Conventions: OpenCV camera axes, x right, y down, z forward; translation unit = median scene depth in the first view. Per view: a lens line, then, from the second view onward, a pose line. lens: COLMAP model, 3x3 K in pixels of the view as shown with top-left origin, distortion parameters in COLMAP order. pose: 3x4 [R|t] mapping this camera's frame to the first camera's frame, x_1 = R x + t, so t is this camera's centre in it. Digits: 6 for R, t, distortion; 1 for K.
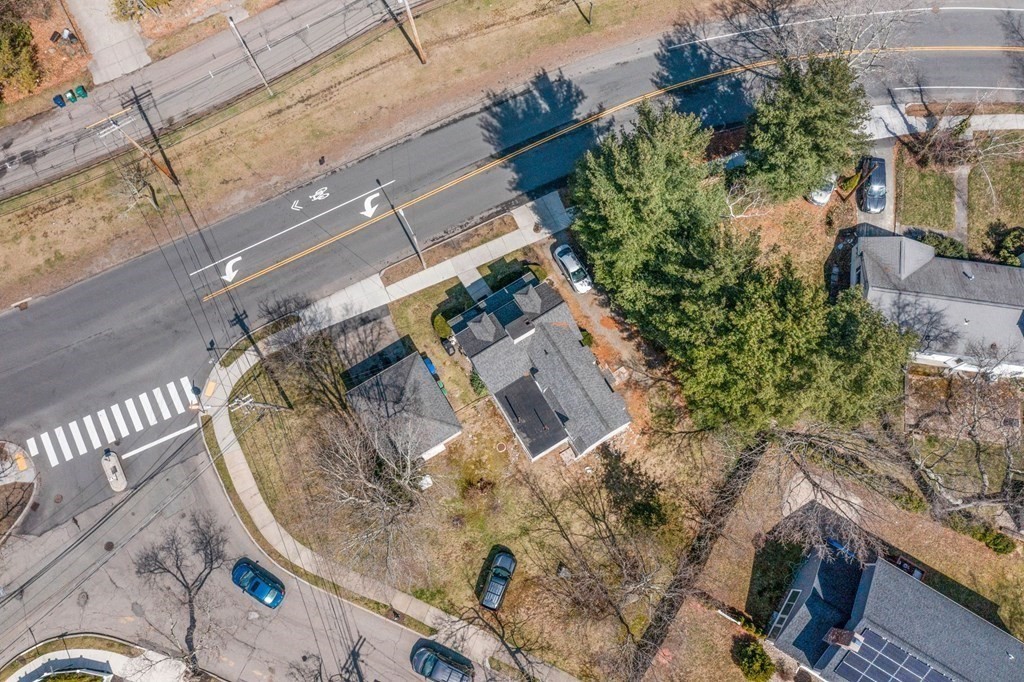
lens RADIAL K [[811.5, 0, 510.4], [0, 811.5, 335.8], [0, 0, 1]] dist [-0.006020, 0.000726]
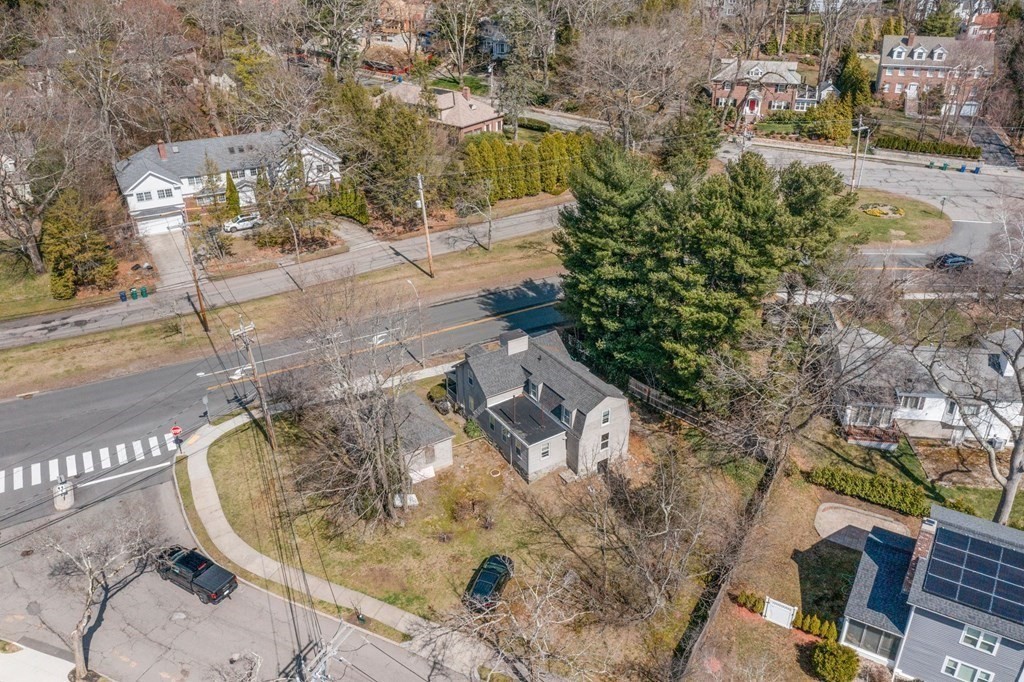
lens RADIAL K [[806.3, 0, 511.1], [0, 806.3, 340.5], [0, 0, 1]] dist [-0.006555, 0.004621]
pose [[0.999908, -0.003311, 0.013151, -0.004758], [0.011760, 0.694593, -0.719307, 0.691791], [-0.006753, 0.719395, 0.694568, 0.253066]]
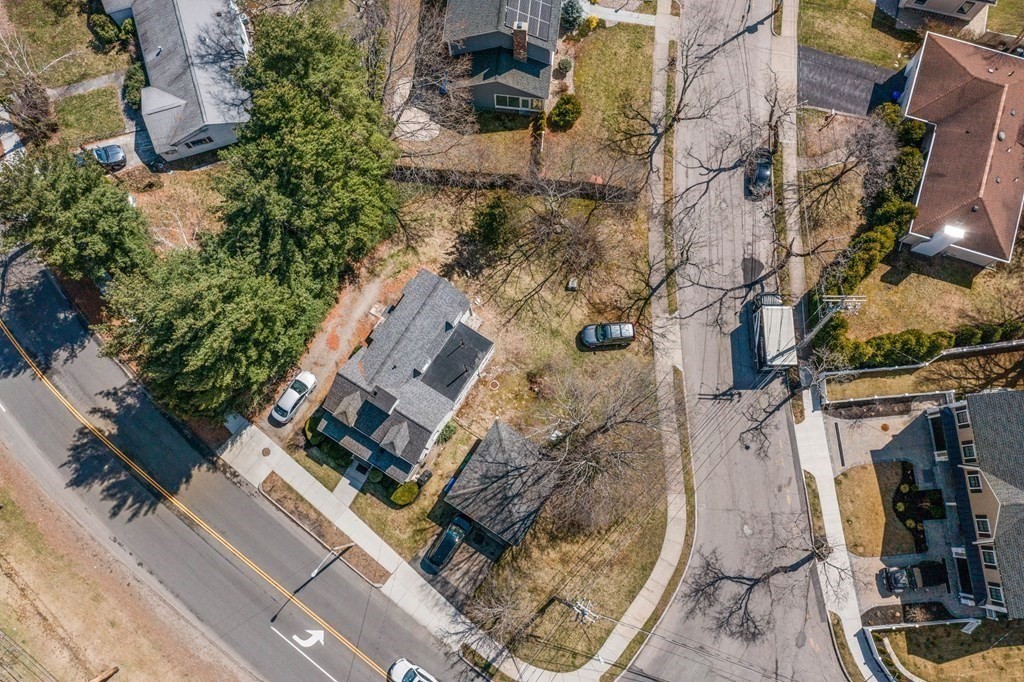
lens RADIAL K [[806.3, 0, 511.1], [0, 806.3, 340.5], [0, 0, 1]] dist [-0.006555, 0.004621]
pose [[-0.436576, -0.877489, 0.198530, -0.171347], [0.871236, -0.357319, 0.336557, -0.162277], [-0.224386, 0.319899, 0.920497, 0.054290]]
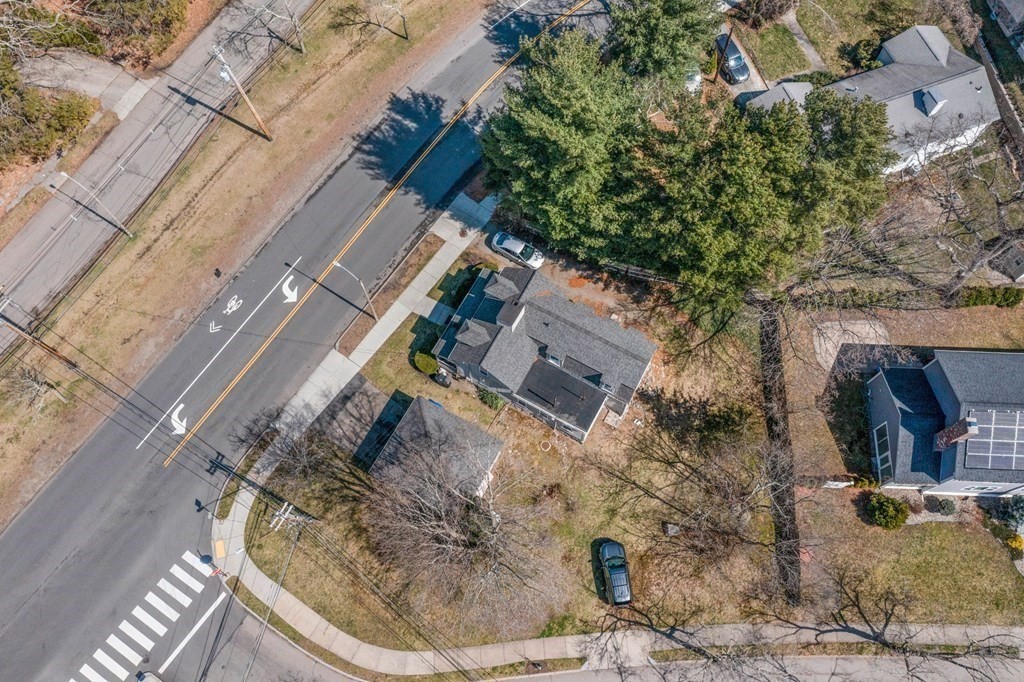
lens RADIAL K [[806.7, 0, 512.0], [0, 806.7, 341.0], [0, 0, 1]] dist [-0.008779, 0.000374]
pose [[0.872210, -0.451533, 0.188063, -0.163789], [0.470720, 0.879354, -0.071835, 0.080113], [-0.132938, 0.151180, 0.979526, 0.086963]]
